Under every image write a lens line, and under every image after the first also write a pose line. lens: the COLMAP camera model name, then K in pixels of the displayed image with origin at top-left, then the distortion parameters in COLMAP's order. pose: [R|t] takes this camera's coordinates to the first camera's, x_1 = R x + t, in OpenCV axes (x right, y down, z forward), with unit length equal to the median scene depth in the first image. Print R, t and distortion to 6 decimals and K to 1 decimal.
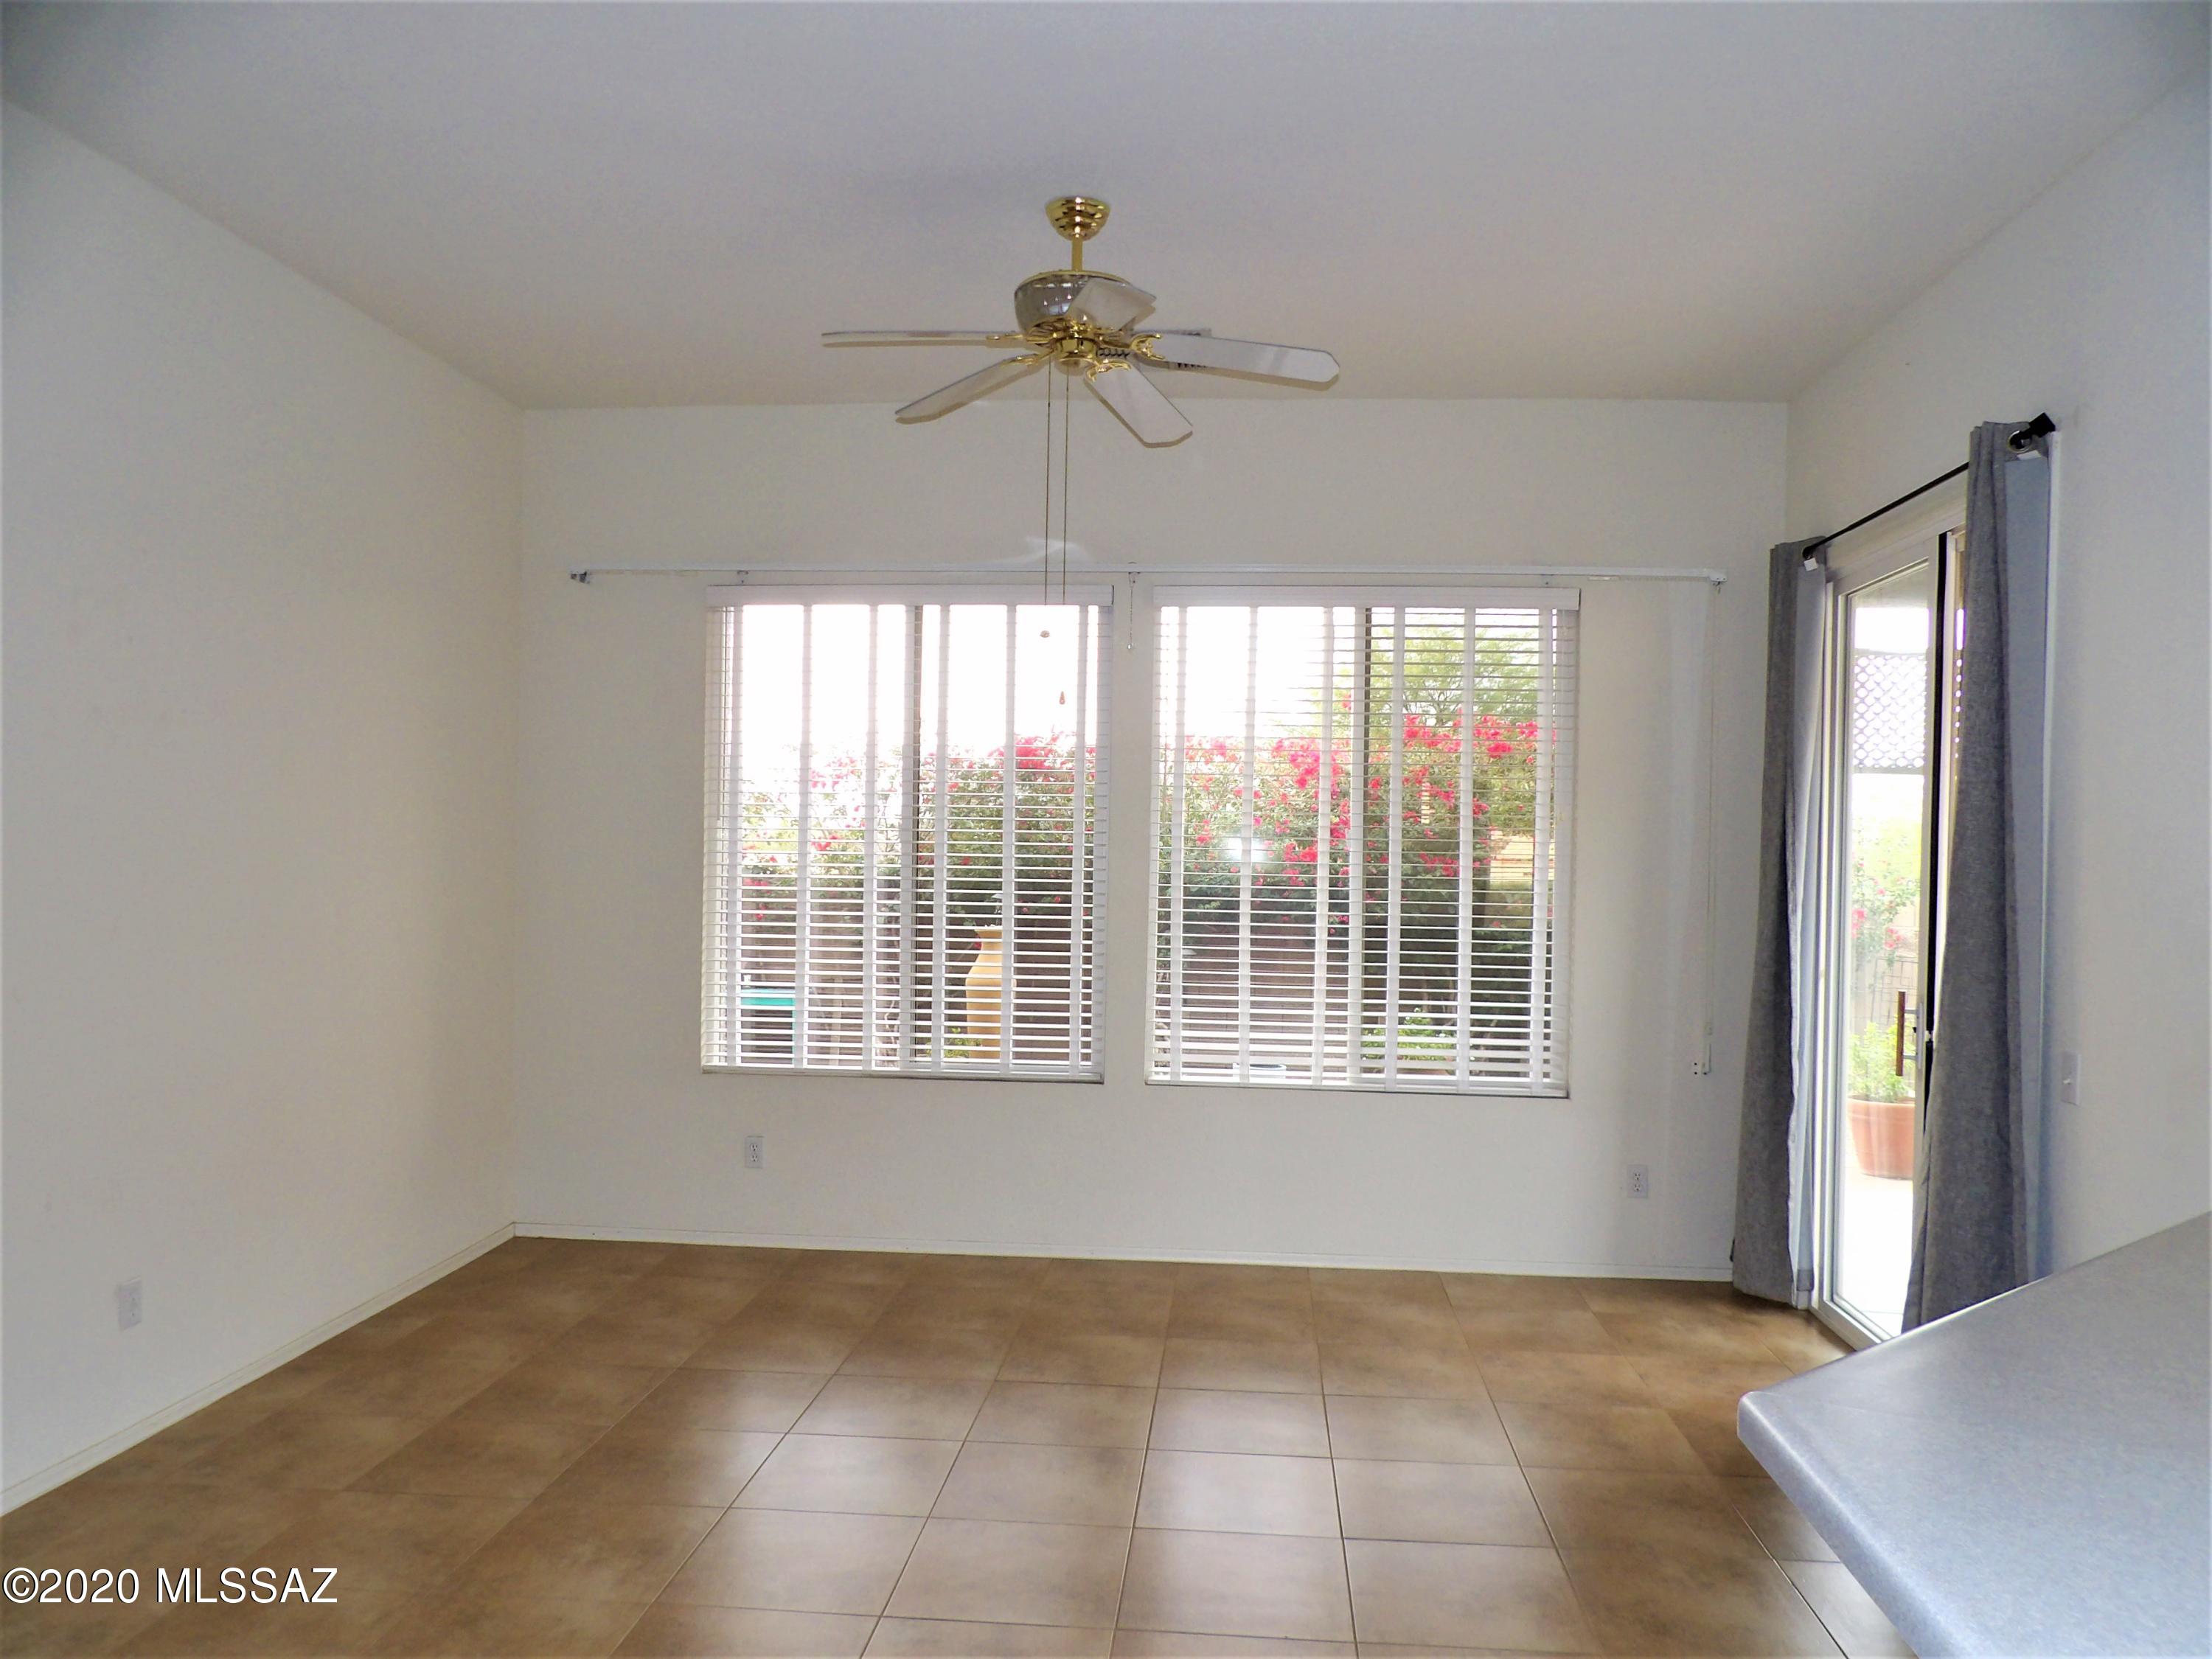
lens RADIAL K [[1589.5, 0, 1106.0], [0, 1589.5, 829.5], [0, 0, 1]] dist [-0.019508, 0.005072]
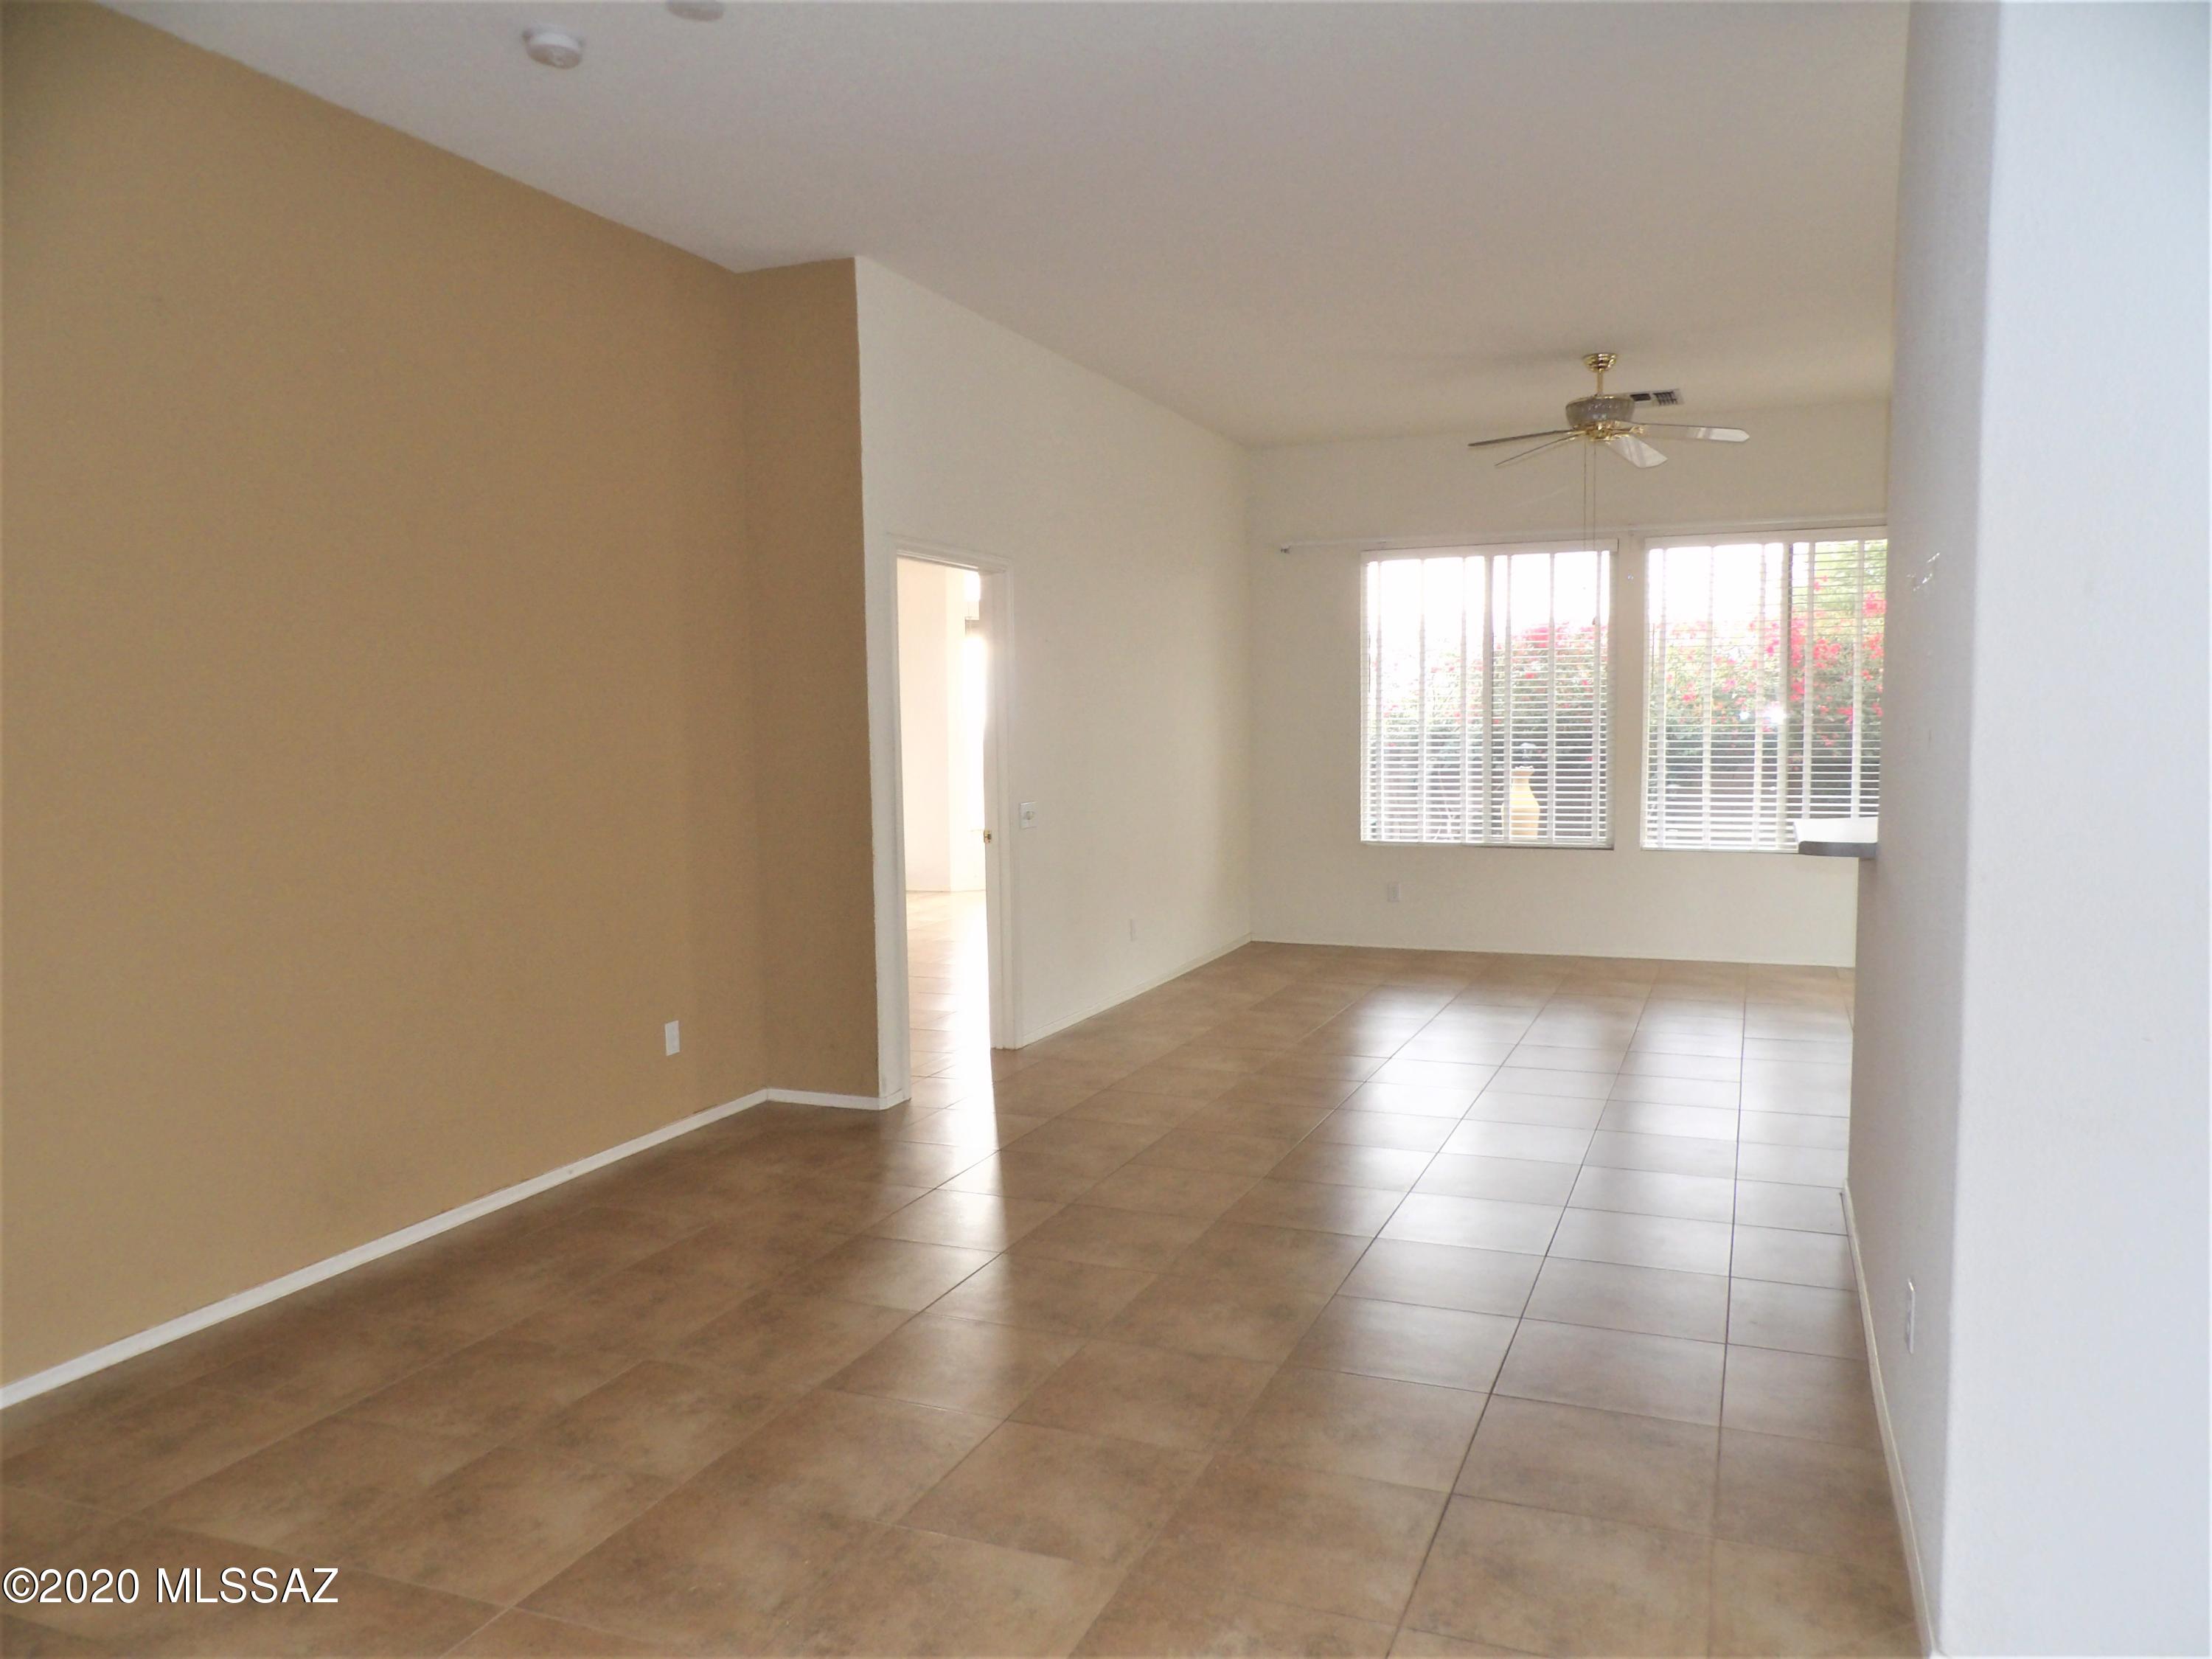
lens RADIAL K [[1589.5, 0, 1106.0], [0, 1589.5, 829.5], [0, 0, 1]] dist [-0.019508, 0.005072]
pose [[0.954818, -0.004538, -0.297156, -0.015136], [0.027254, 0.997007, 0.072348, 0.009166], [0.295938, -0.077178, 0.952084, -0.686055]]
